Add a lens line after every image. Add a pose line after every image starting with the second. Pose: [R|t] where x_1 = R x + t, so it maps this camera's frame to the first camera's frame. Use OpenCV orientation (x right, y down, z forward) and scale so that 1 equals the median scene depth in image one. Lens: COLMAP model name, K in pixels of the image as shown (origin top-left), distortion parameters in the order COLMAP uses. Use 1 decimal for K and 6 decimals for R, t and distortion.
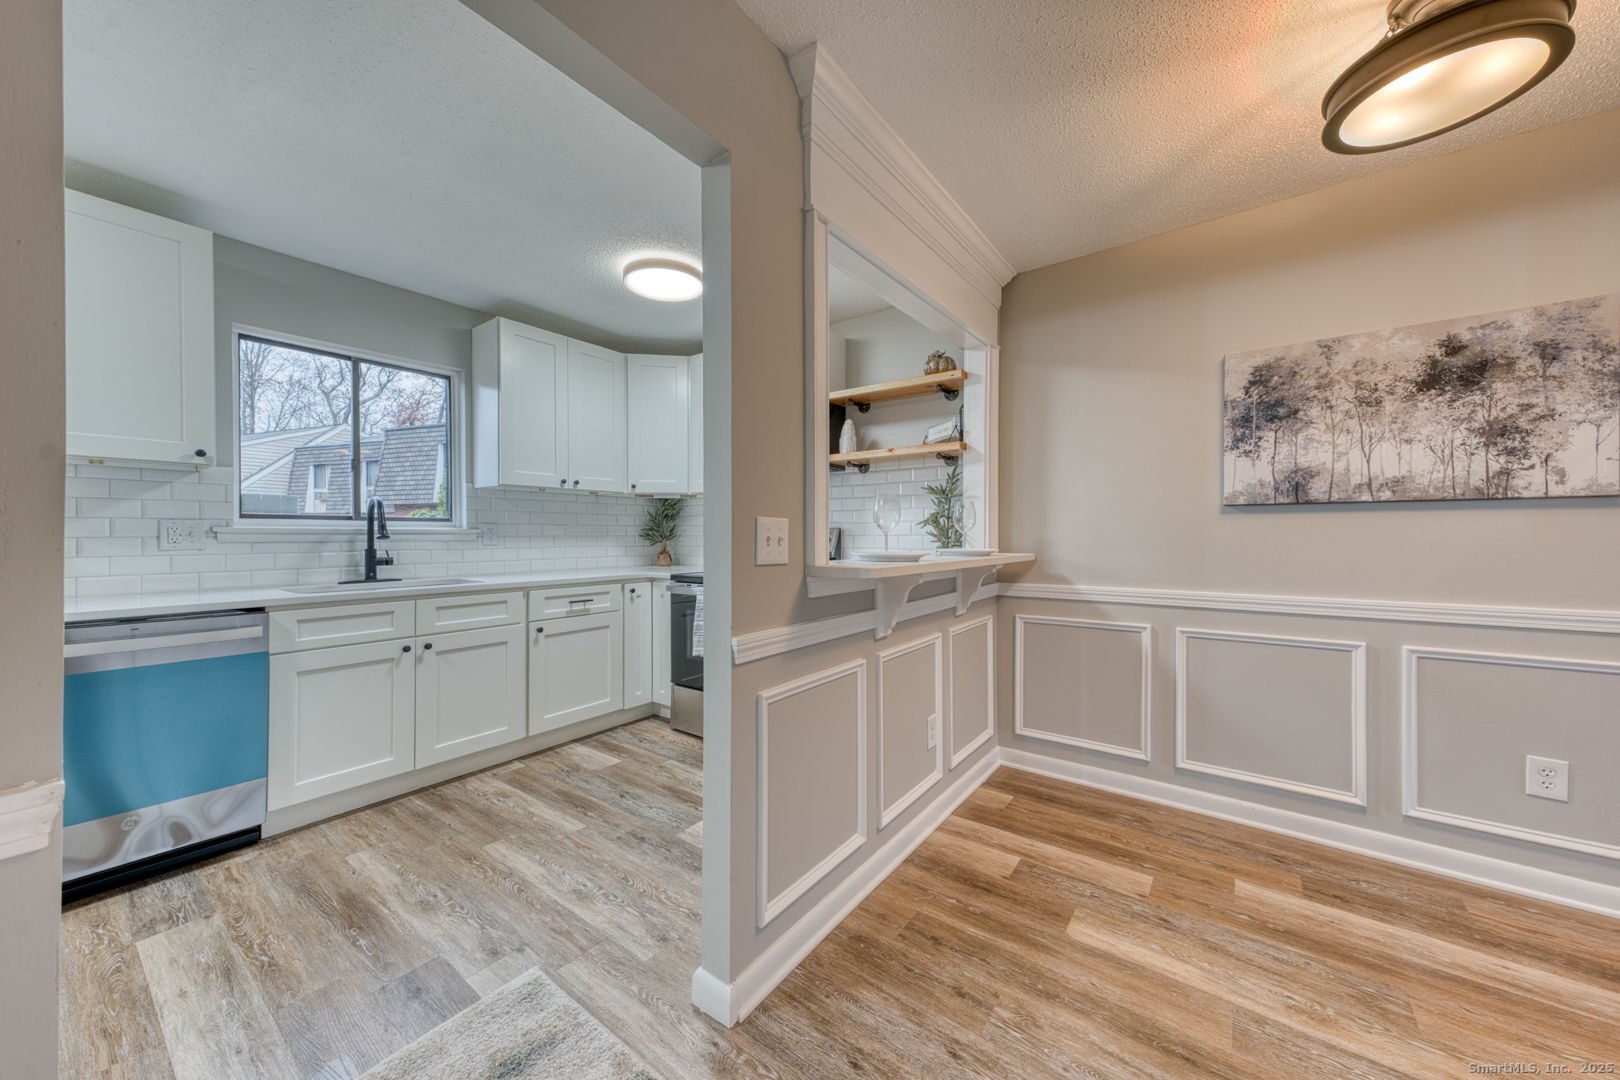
lens RADIAL K [[561.1, 0, 824.2], [0, 561.1, 532.3], [0, 0, 1]] dist [0.018146, -0.000306]
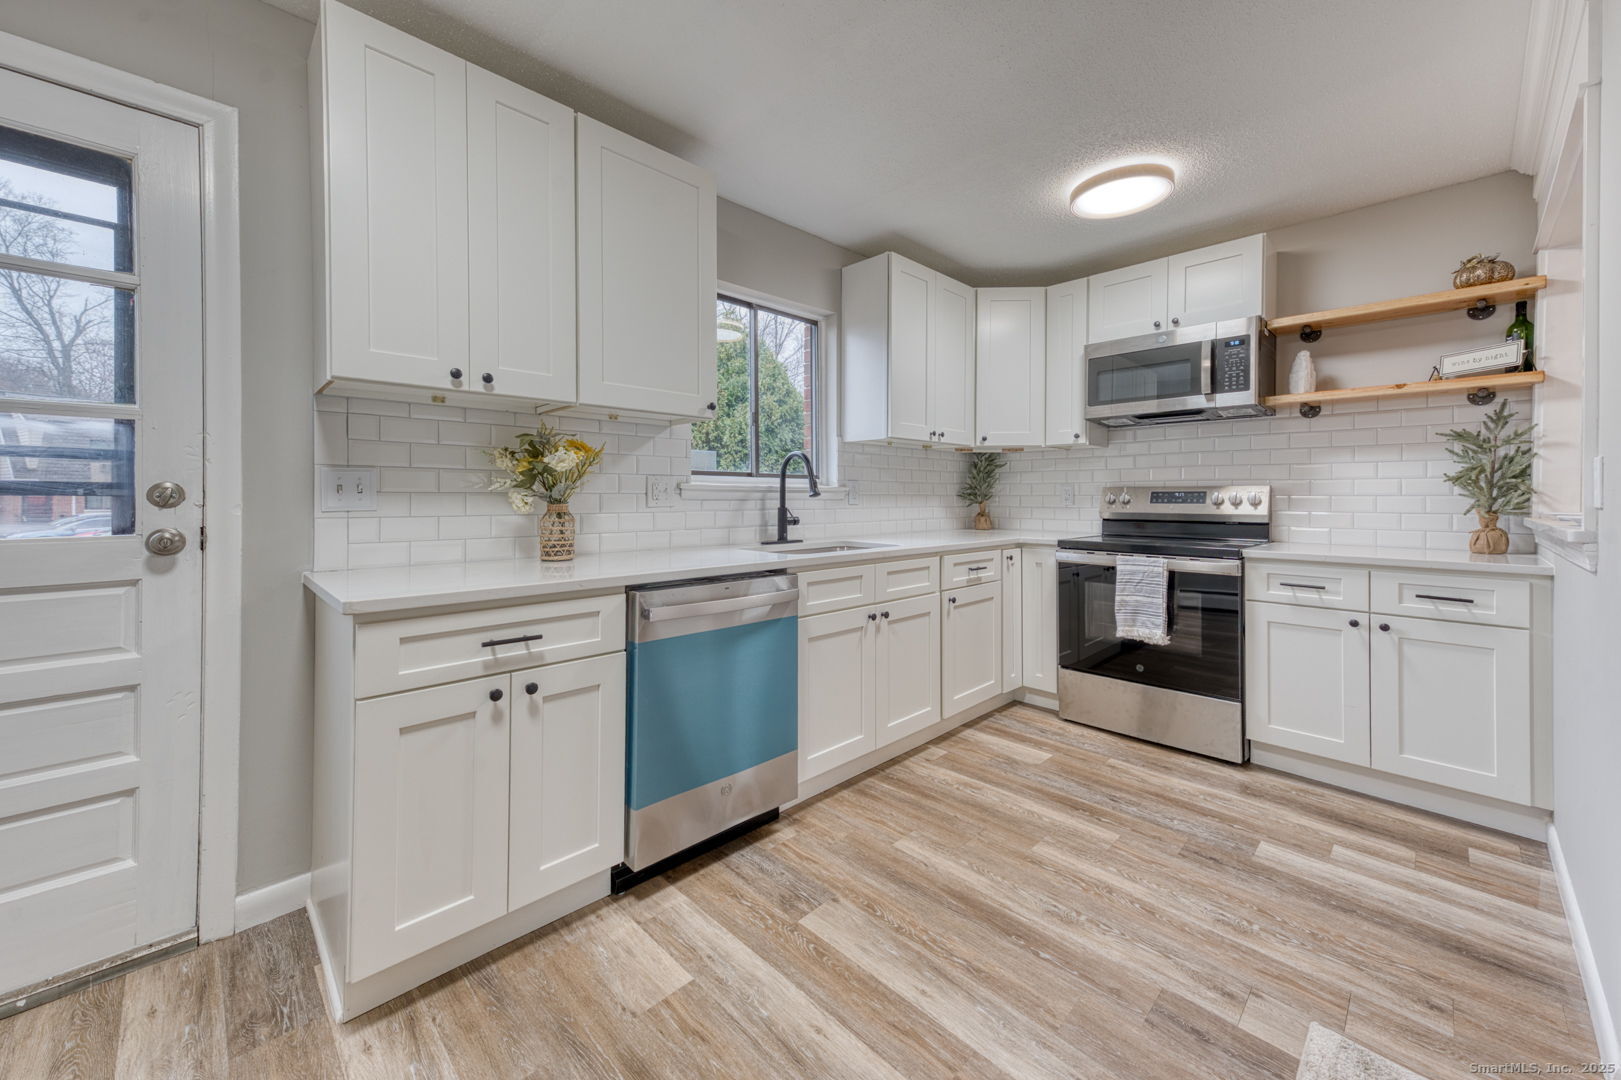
lens RADIAL K [[620.8, 0, 809.9], [0, 620.8, 496.1], [0, 0, 1]] dist [0.024509, -0.000118]
pose [[0.987955, 0.004080, -0.154688, -0.590072], [-0.003571, 0.999987, 0.003569, 0.006575], [0.154700, -0.002974, 0.987957, -0.003695]]
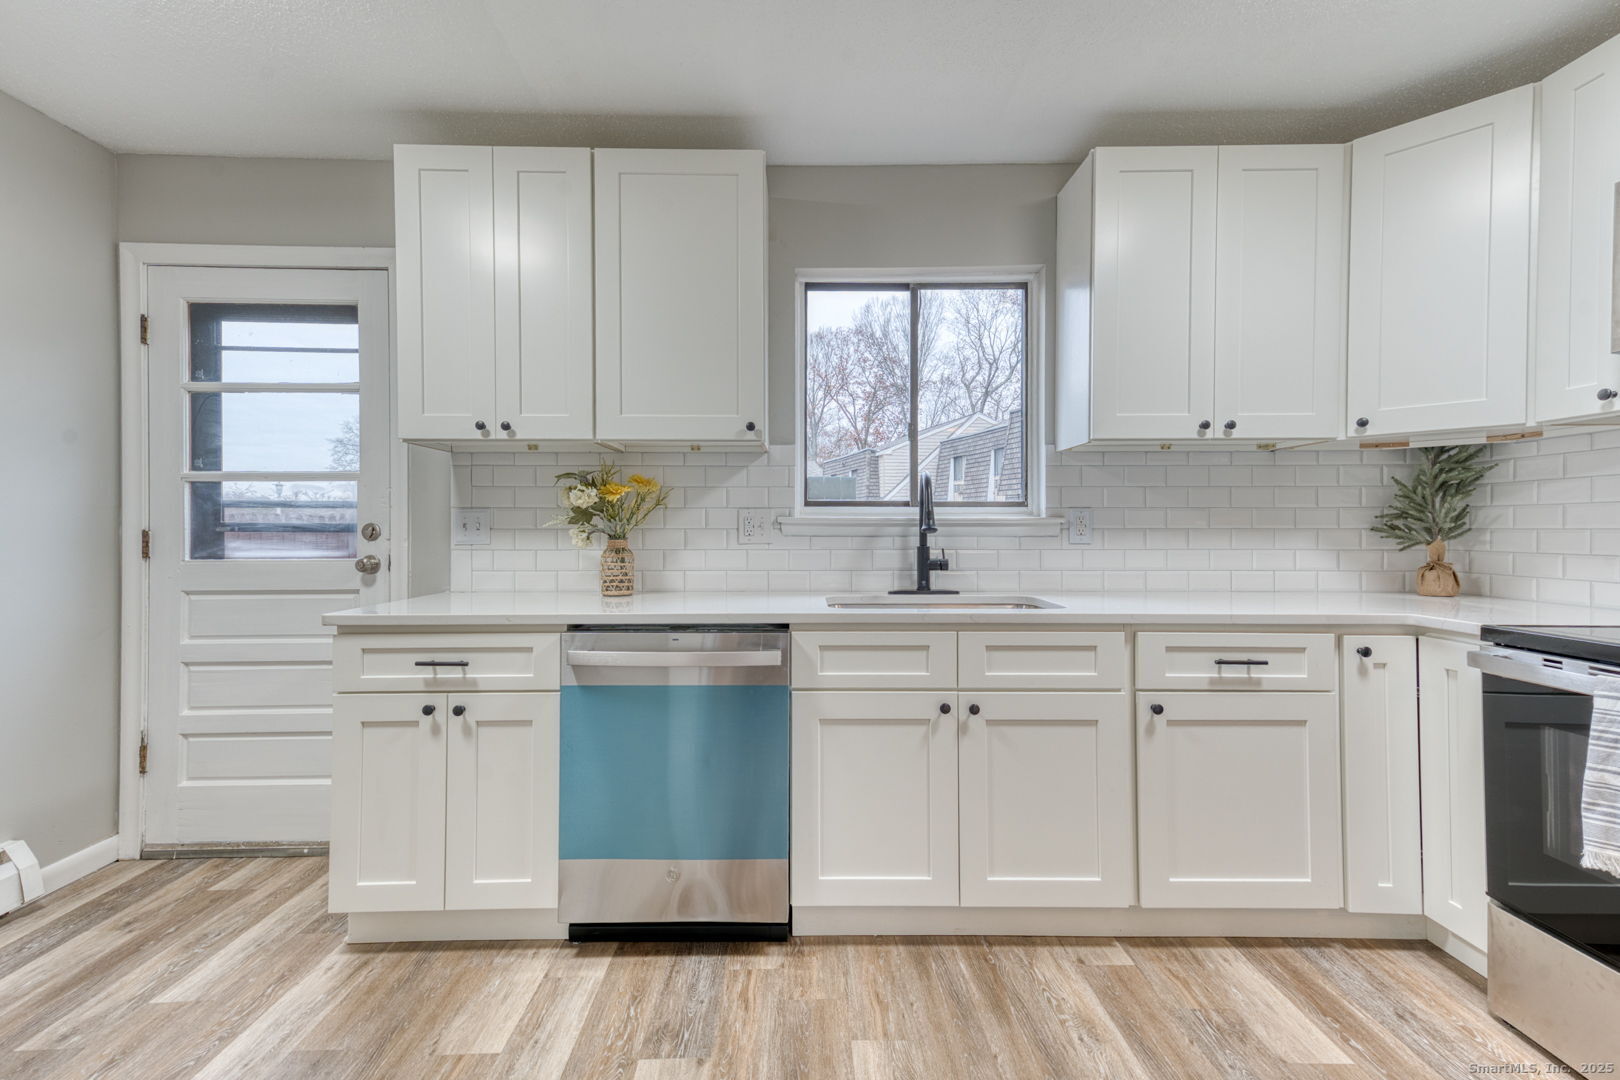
lens RADIAL K [[725.1, 0, 821.6], [0, 725.1, 527.0], [0, 0, 1]] dist [0.037560, -0.000667]
pose [[0.603113, 0.000845, -0.797655, -0.154380], [0.001851, 0.999995, 0.002459, 0.002478], [0.797653, -0.002959, 0.603109, 0.351941]]
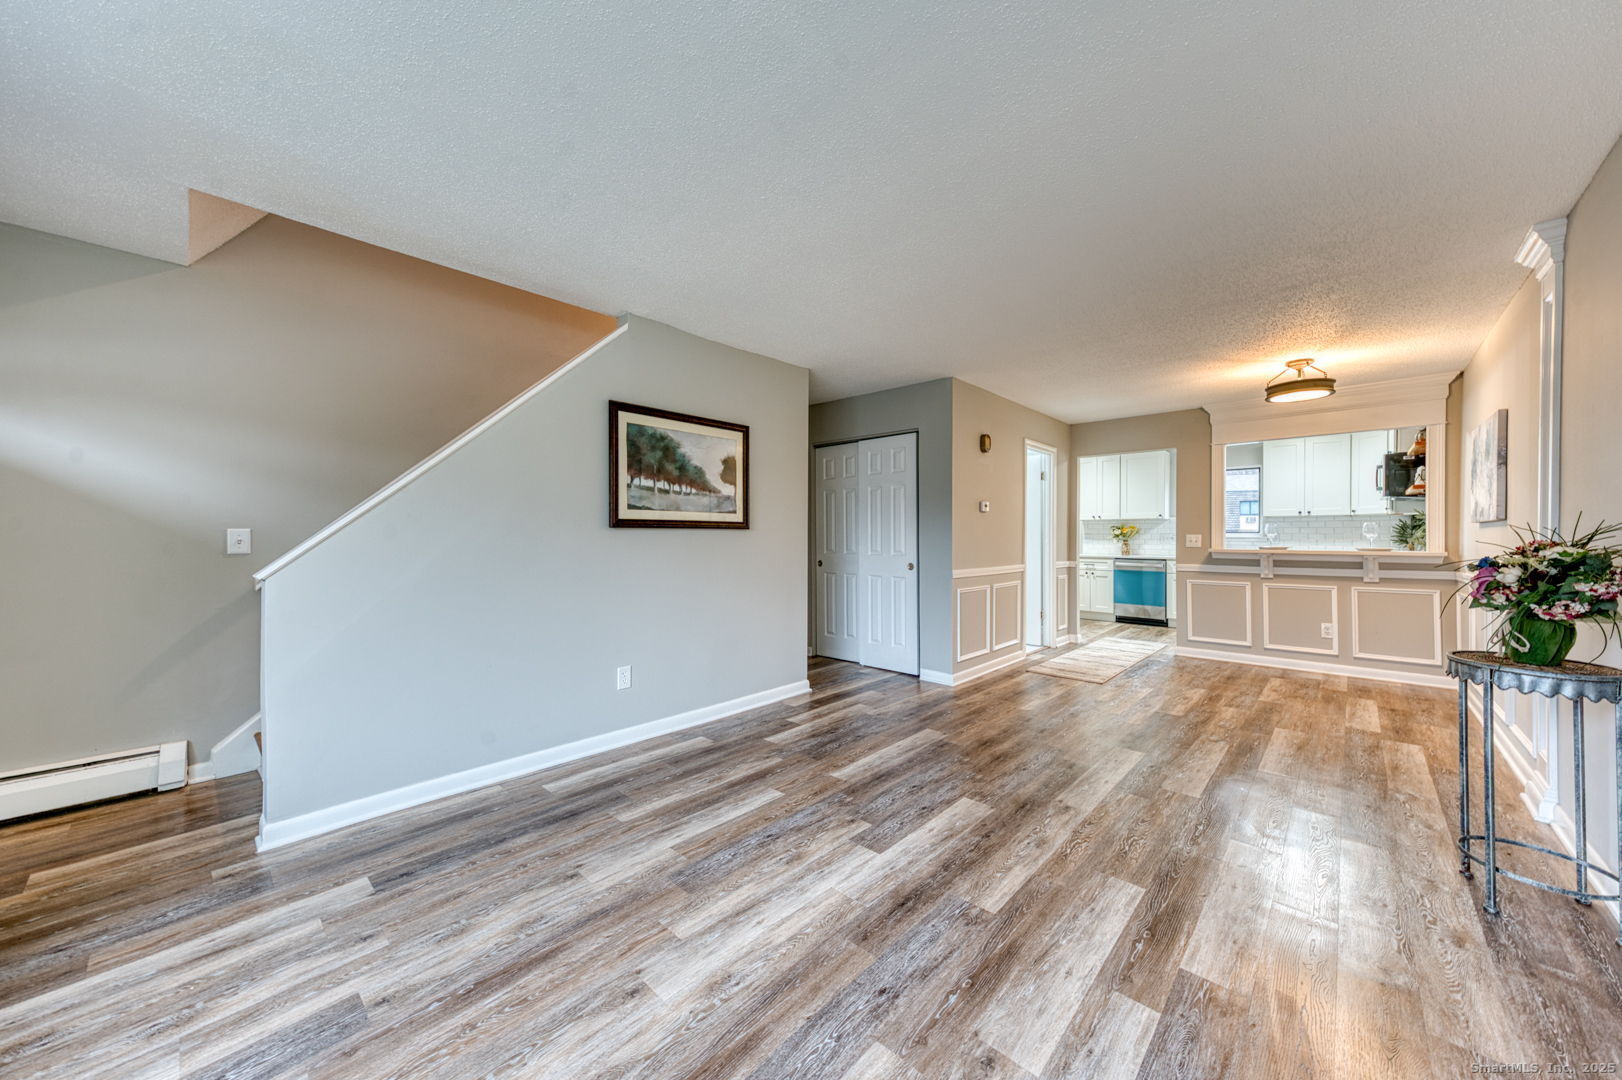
lens RADIAL K [[580.0, 0, 811.0], [0, 580.0, 540.0], [0, 0, 1]] dist [0.017856, -0.000133]
pose [[-0.117196, 0.007452, -0.993081, 2.124347], [0.000772, 0.999972, 0.007412, -0.011256], [0.993108, 0.000102, -0.117199, -0.555113]]
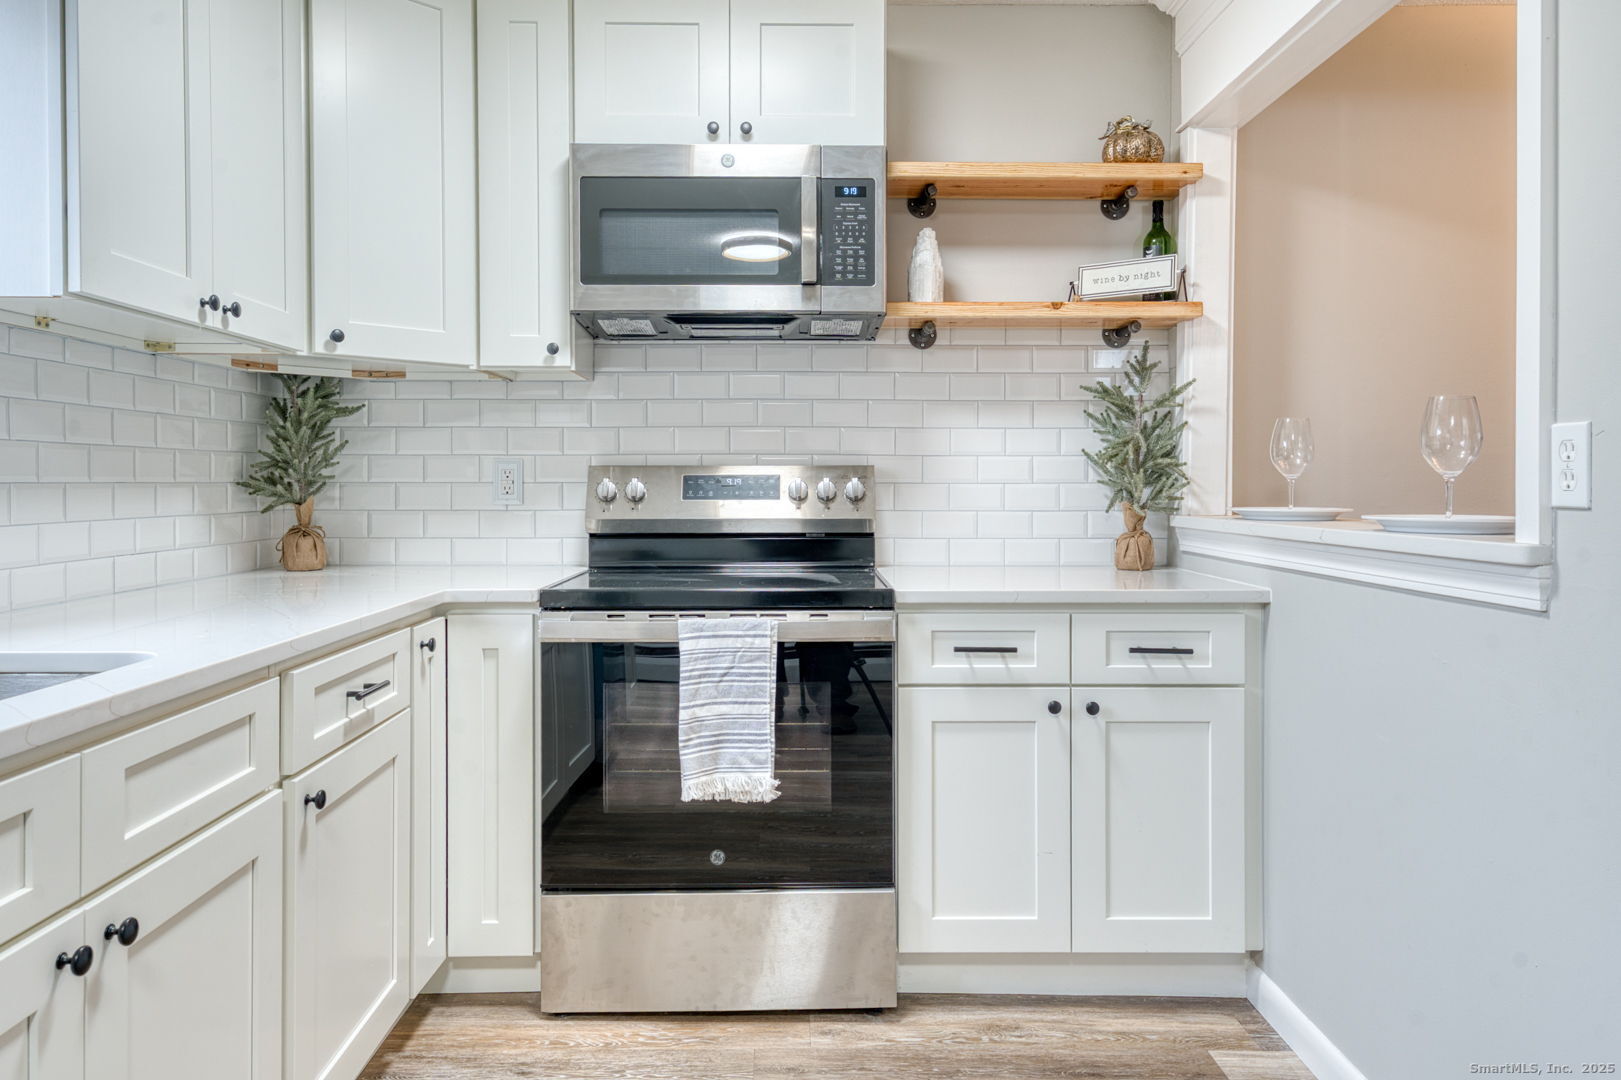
lens RADIAL K [[1141.6, 0, 815.6], [0, 1141.6, 493.1], [0, 0, 1]] dist [0.042575, -0.003517]
pose [[0.797814, -0.004574, 0.602886, -0.677820], [-0.003644, 0.999916, 0.012408, 0.002628], [-0.602893, -0.012097, 0.797731, 0.360949]]
